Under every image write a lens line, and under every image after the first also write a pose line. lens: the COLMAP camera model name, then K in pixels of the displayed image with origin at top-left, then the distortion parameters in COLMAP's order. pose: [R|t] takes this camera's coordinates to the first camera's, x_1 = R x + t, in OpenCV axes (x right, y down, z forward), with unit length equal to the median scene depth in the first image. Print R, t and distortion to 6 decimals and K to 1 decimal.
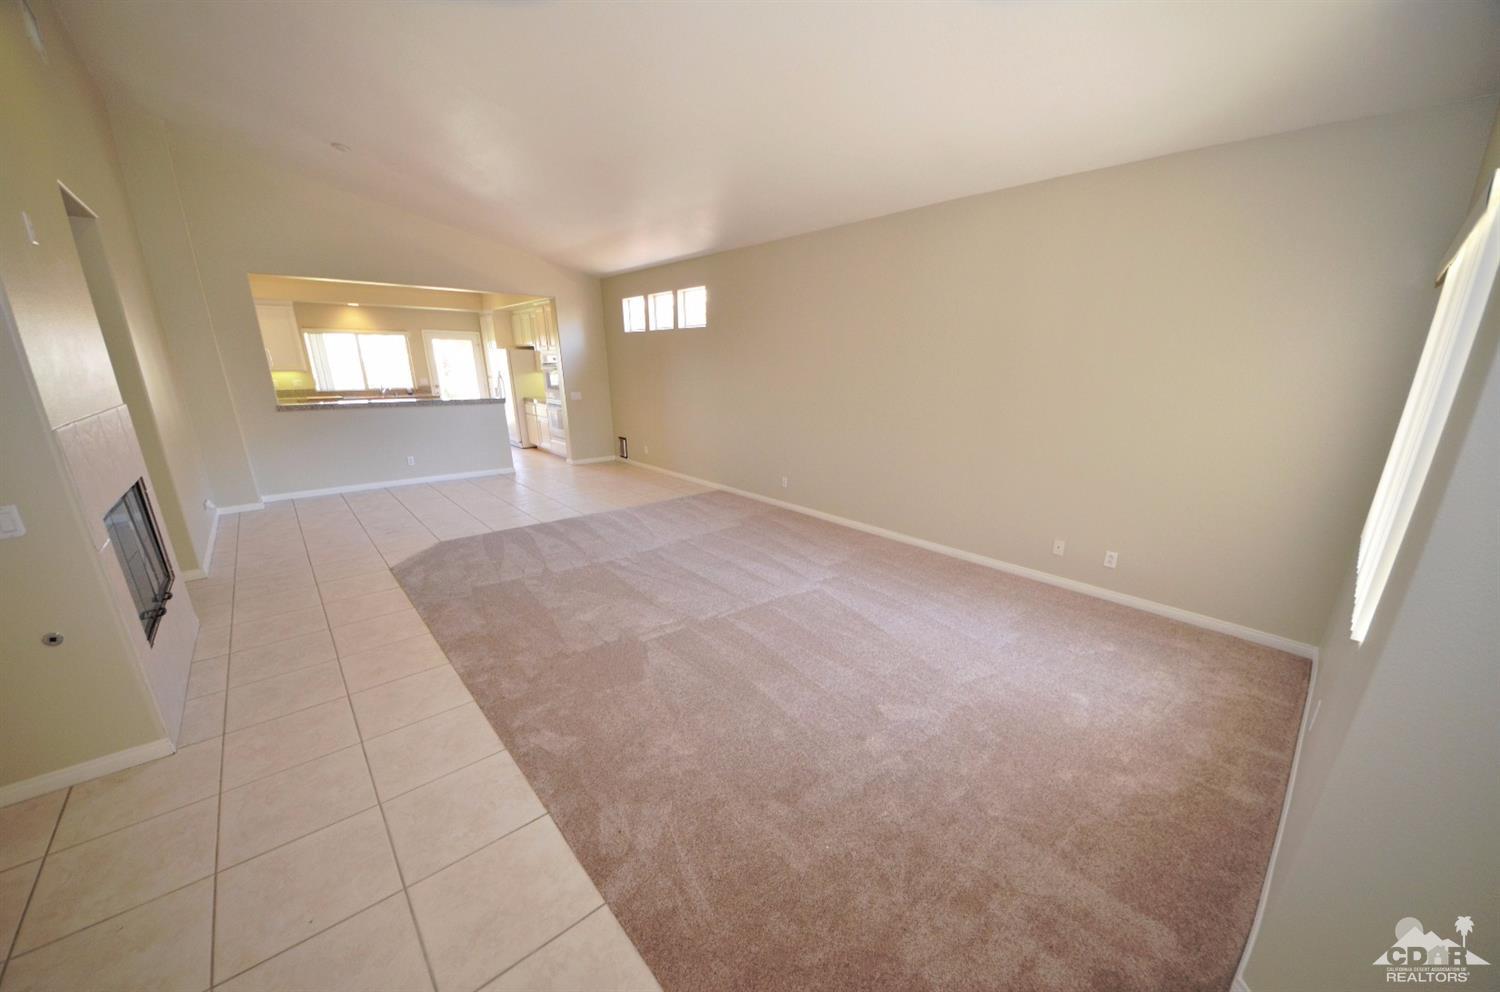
lens RADIAL K [[542.6, 0, 755.8], [0, 542.6, 523.9], [0, 0, 1]] dist [0.000282, -0.000007]
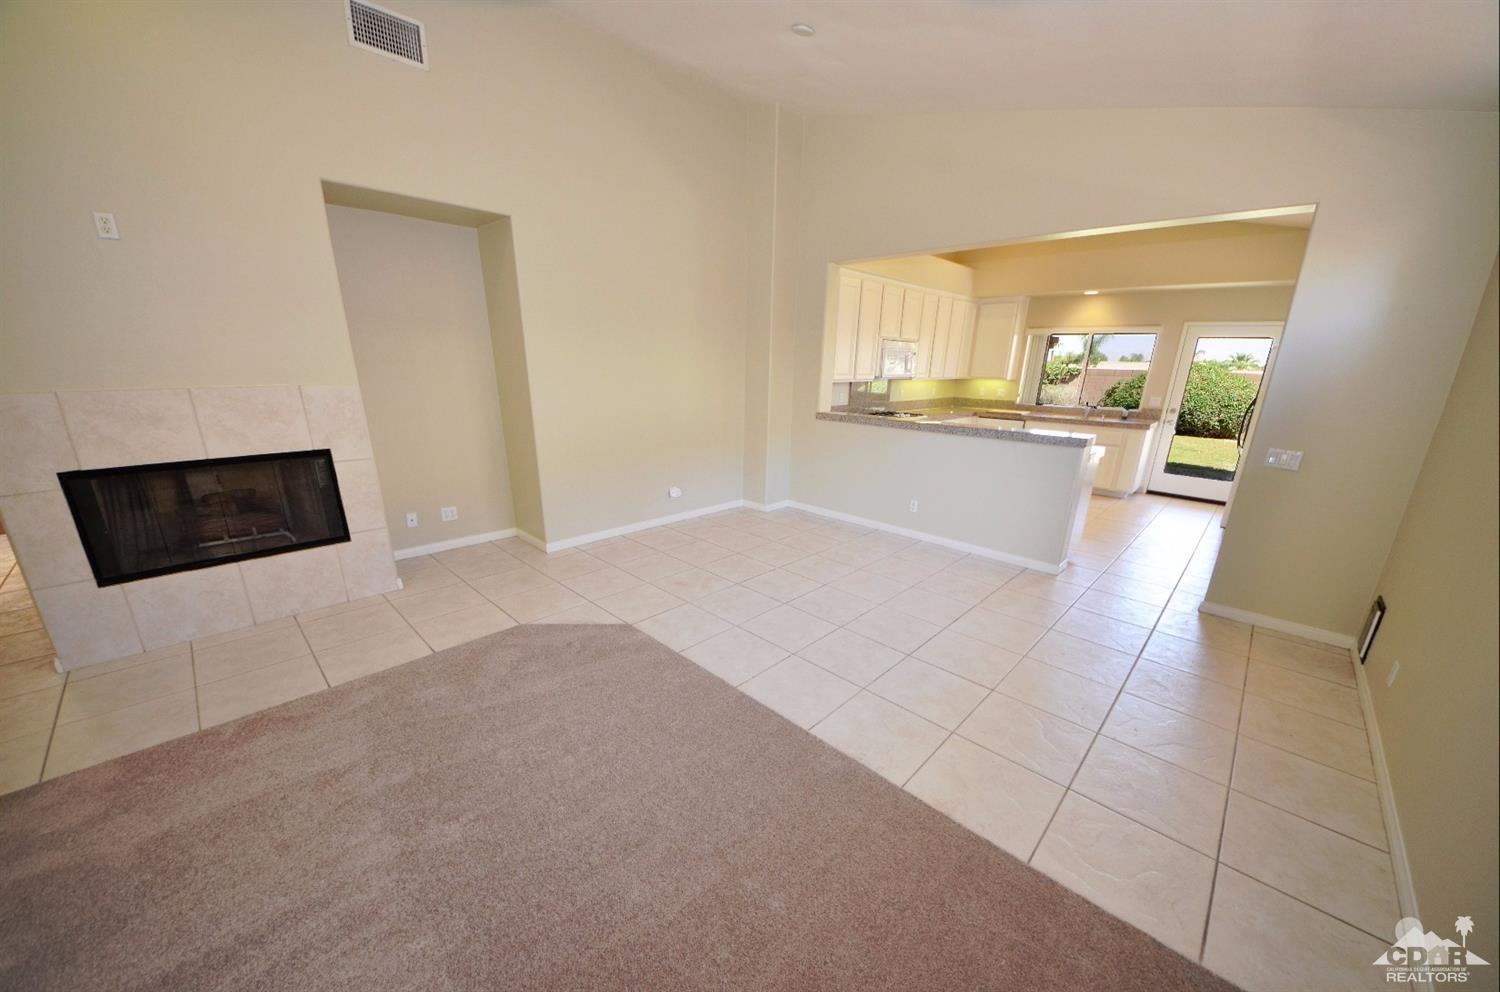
lens RADIAL K [[536.1, 0, 759.4], [0, 536.1, 529.8], [0, 0, 1]] dist [0.042881, -0.028718]
pose [[0.082111, 0.294693, -0.952058, 0.017515], [-0.314440, 0.914151, 0.255841, -0.182945], [0.945719, 0.278358, 0.167725, 0.629628]]
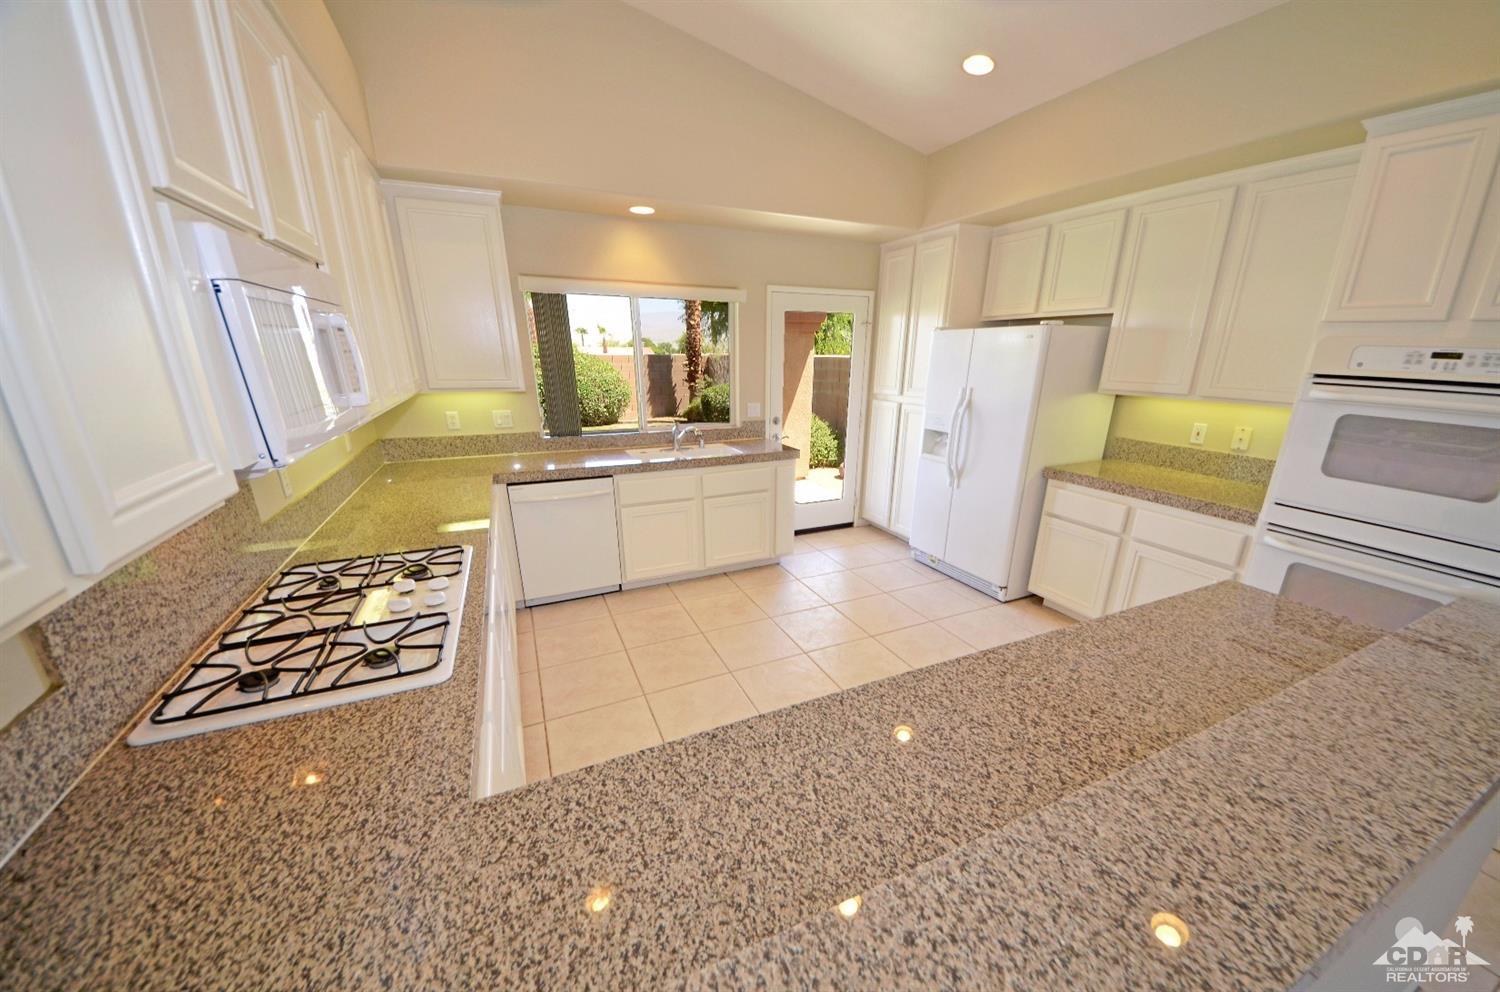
lens RADIAL K [[531.2, 0, 757.2], [0, 531.2, 532.3], [0, 0, 1]] dist [0.045740, -0.027304]
pose [[0.953021, 0.092542, -0.288421, -0.622751], [-0.084176, 0.995595, 0.041303, -0.240097], [0.290972, -0.015084, 0.956613, 0.775427]]
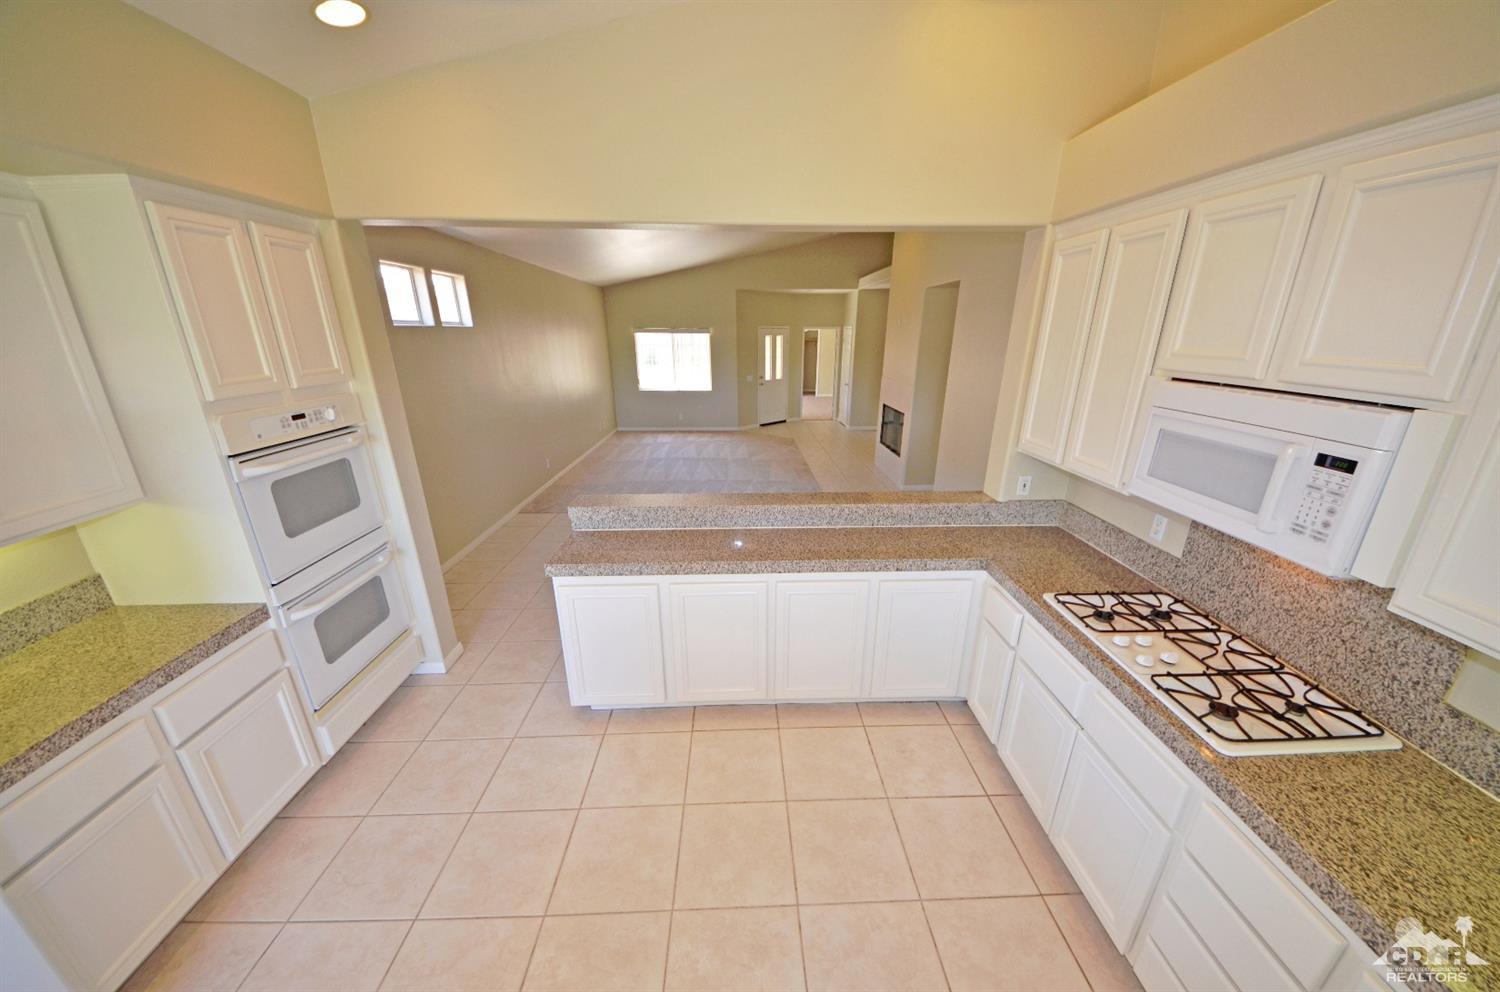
lens RADIAL K [[531.2, 0, 757.2], [0, 531.2, 532.3], [0, 0, 1]] dist [0.045740, -0.027304]
pose [[-0.767026, -0.235106, 0.596990, -0.789084], [0.180387, 0.813899, 0.552294, -0.397839], [-0.615737, 0.531313, -0.581871, 1.131835]]
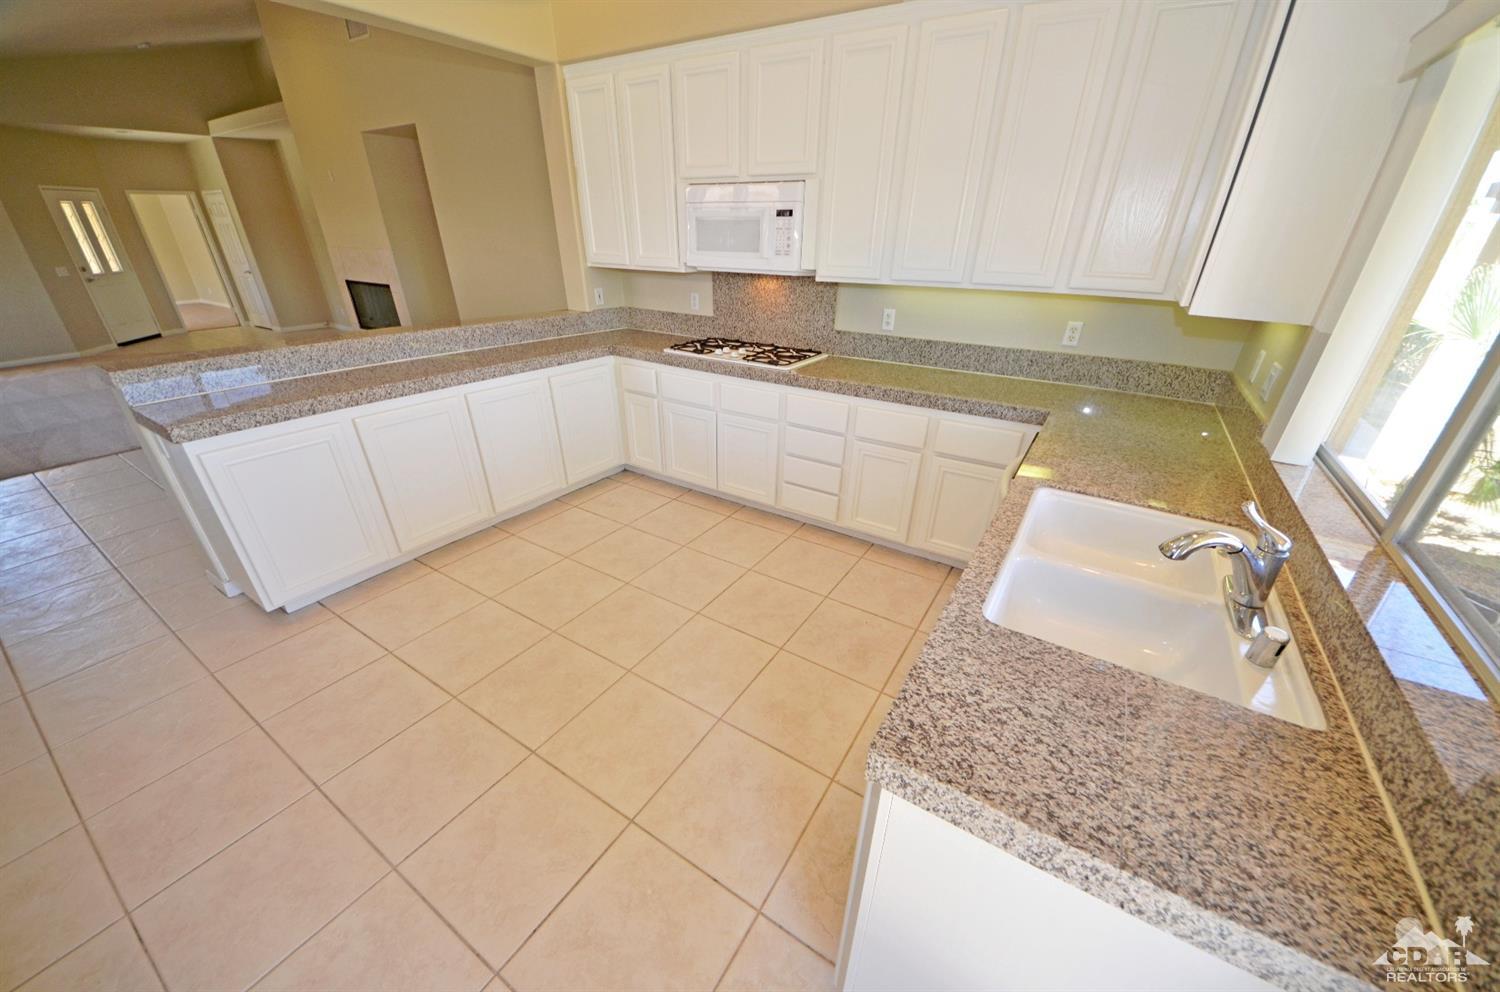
lens RADIAL K [[534.5, 0, 757.1], [0, 534.5, 531.4], [0, 0, 1]] dist [0.028856, -0.017188]
pose [[-0.963875, 0.105092, -0.244747, -0.696521], [-0.101709, 0.704025, 0.702855, -0.390909], [0.246172, 0.702357, -0.667903, 1.291072]]
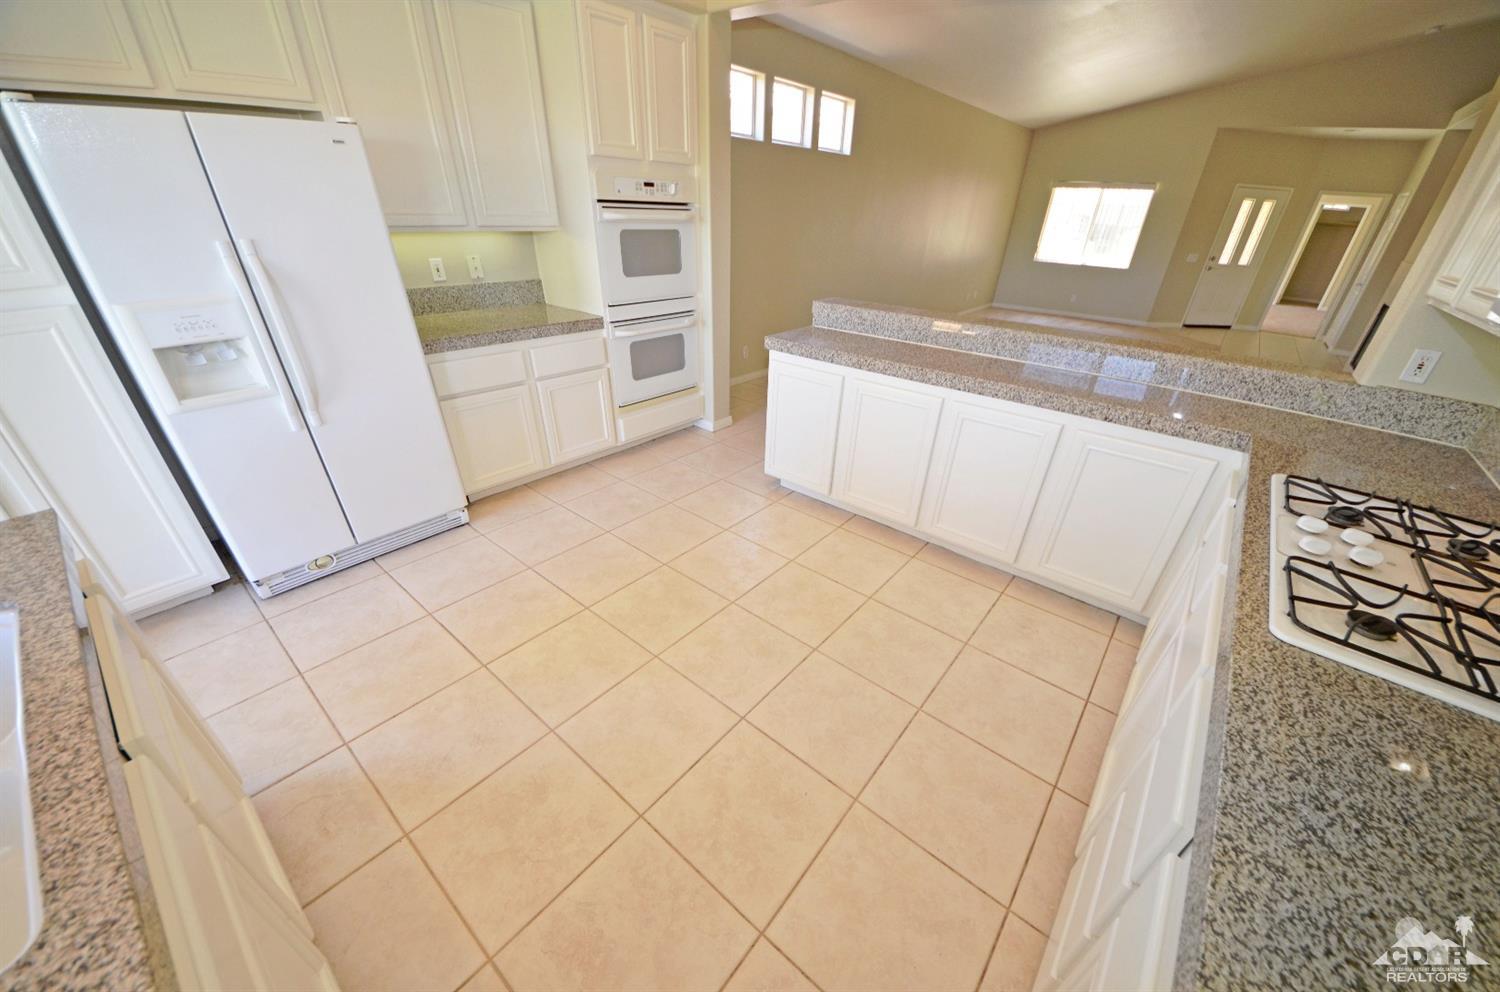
lens RADIAL K [[536.1, 0, 759.4], [0, 536.1, 529.8], [0, 0, 1]] dist [0.042881, -0.028718]
pose [[-0.150903, -0.522894, 0.838934, -0.890535], [0.252265, 0.800185, 0.544119, -0.326240], [-0.955819, 0.293743, 0.011157, 1.074082]]
